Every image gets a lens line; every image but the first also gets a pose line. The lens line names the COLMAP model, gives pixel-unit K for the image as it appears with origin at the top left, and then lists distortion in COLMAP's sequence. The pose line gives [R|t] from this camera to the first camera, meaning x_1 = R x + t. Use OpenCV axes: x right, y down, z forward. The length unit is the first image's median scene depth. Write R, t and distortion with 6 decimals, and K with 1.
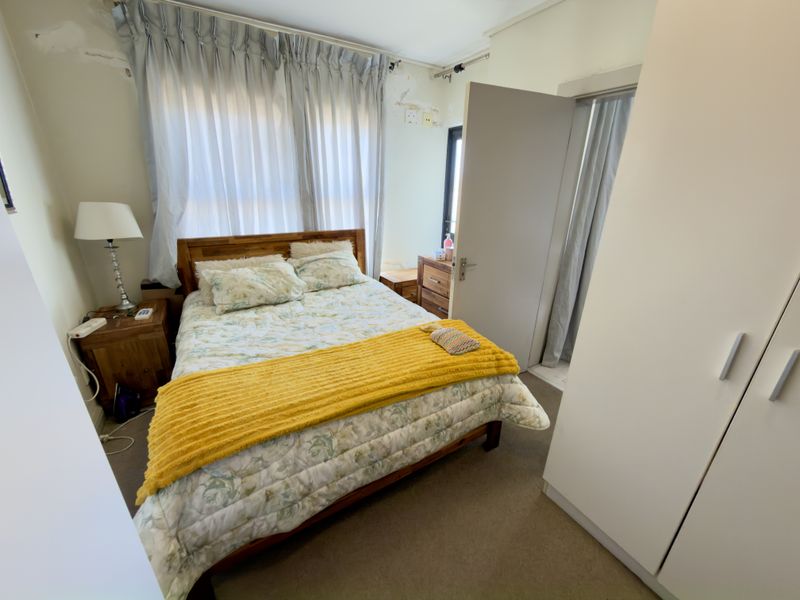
lens RADIAL K [[319.3, 0, 400.0], [0, 319.3, 300.0], [0, 0, 1]] dist [-0.001027, -0.000087]
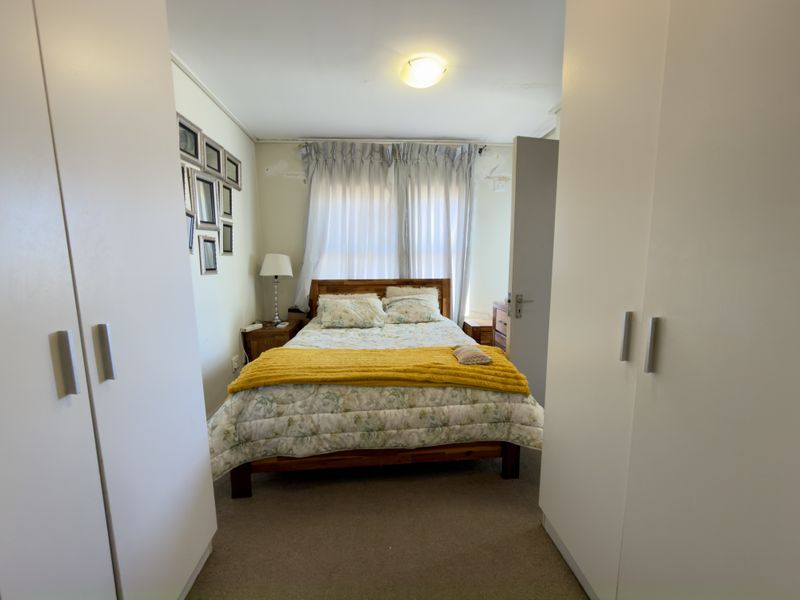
lens RADIAL K [[319.3, 0, 400.0], [0, 319.3, 300.0], [0, 0, 1]] dist [-0.001027, -0.000087]
pose [[0.894673, 0.031607, -0.445603, 0.350139], [-0.132837, 0.971196, -0.197818, 0.151936], [0.426515, 0.236175, 0.873101, -0.101227]]
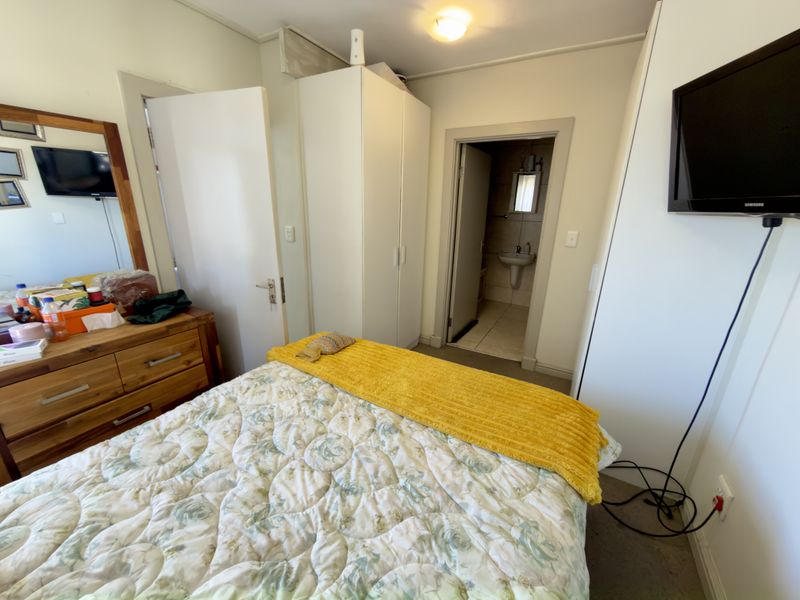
lens RADIAL K [[319.3, 0, 400.0], [0, 319.3, 300.0], [0, 0, 1]] dist [-0.001027, -0.000087]
pose [[-0.487762, -0.280369, 0.826730, -0.615452], [0.276374, 0.848718, 0.450883, -0.322763], [-0.828073, 0.448410, -0.336485, 0.866166]]
